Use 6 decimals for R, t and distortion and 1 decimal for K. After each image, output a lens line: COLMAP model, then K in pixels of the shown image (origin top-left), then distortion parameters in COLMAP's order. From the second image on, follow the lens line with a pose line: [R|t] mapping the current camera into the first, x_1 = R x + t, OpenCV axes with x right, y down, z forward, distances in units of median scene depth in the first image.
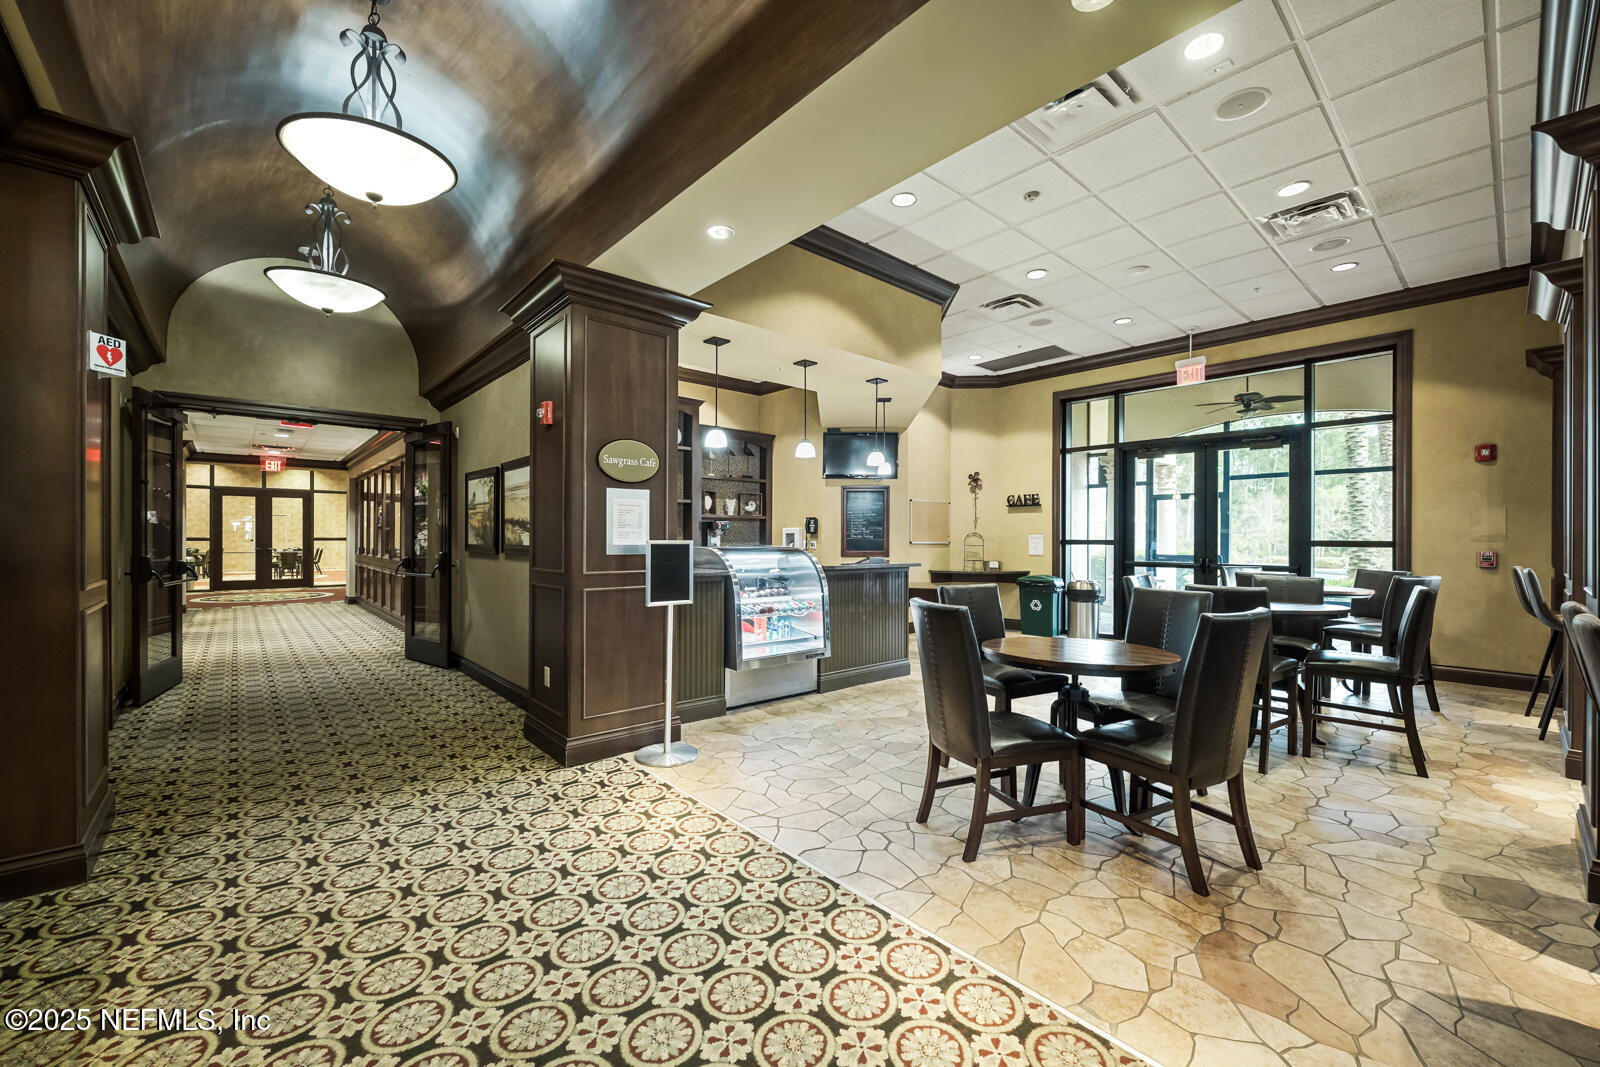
lens RADIAL K [[637.9, 0, 800.0], [0, 637.9, 533.5], [0, 0, 1]] dist [0.000018, -0.000001]
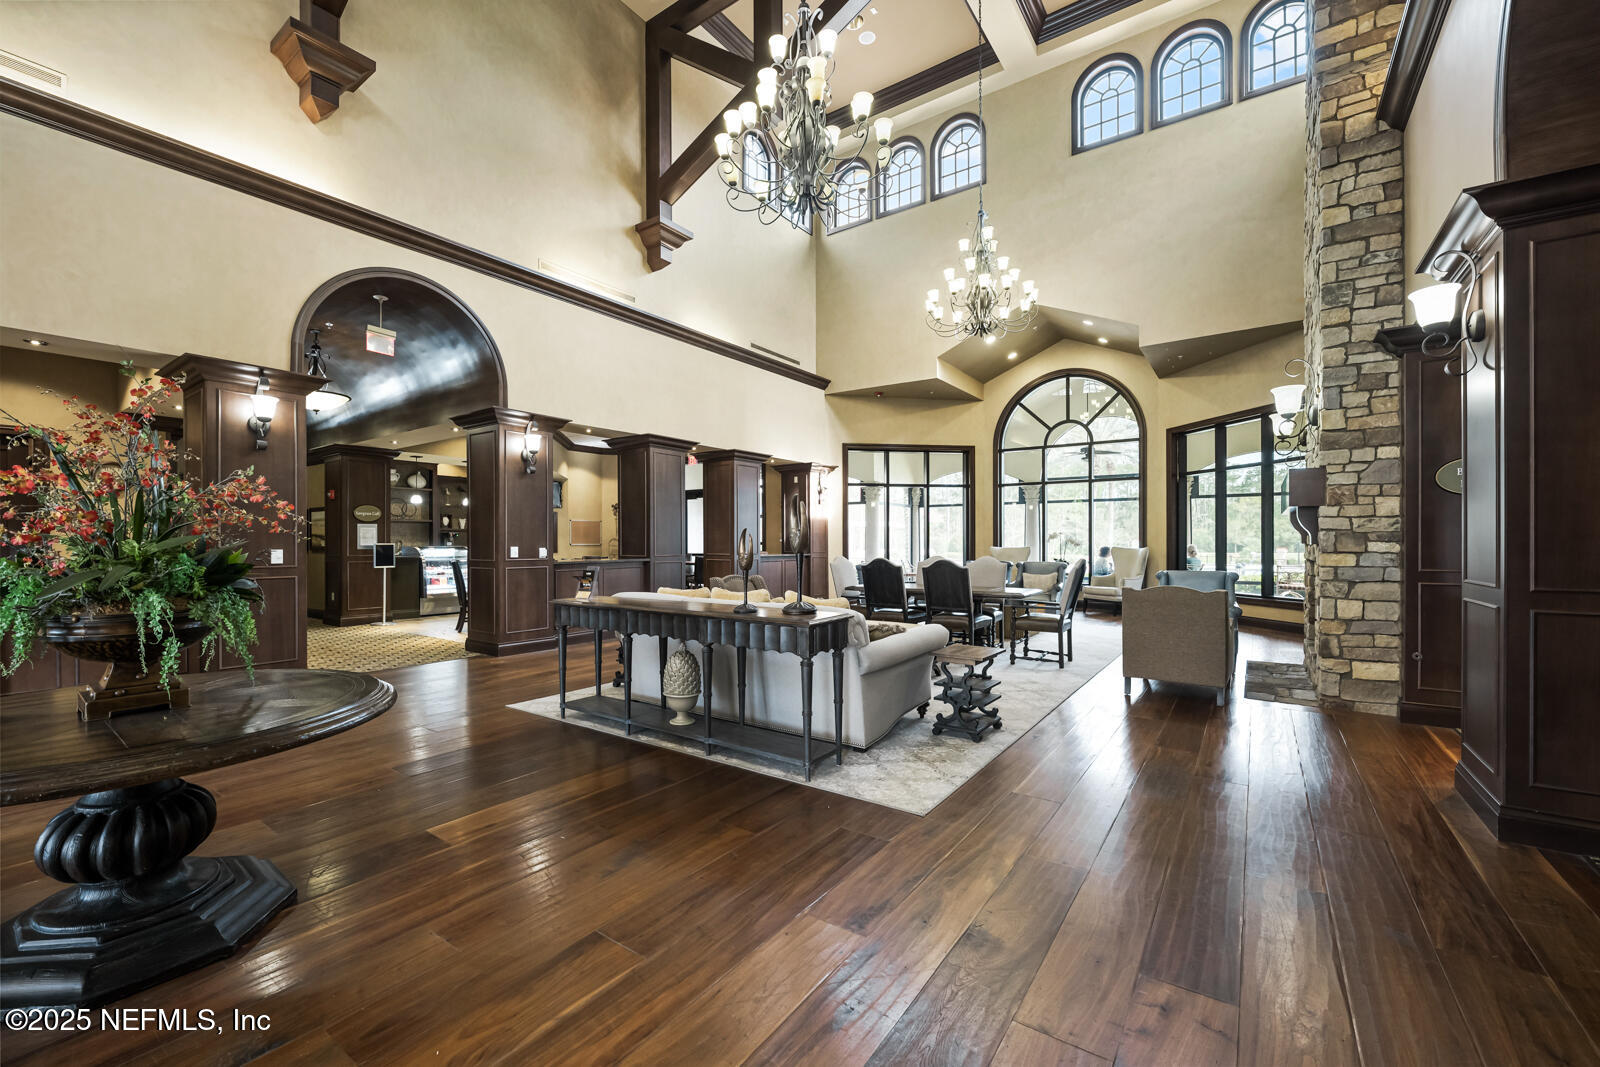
lens RADIAL K [[654.2, 0, 800.0], [0, 654.2, 533.5], [0, 0, 1]] dist [0.000385, 0.000035]
pose [[0.973888, -0.003023, 0.227010, 0.783841], [0.004179, 0.999981, -0.004614, -0.010091], [-0.226992, 0.005442, 0.973881, -1.862486]]
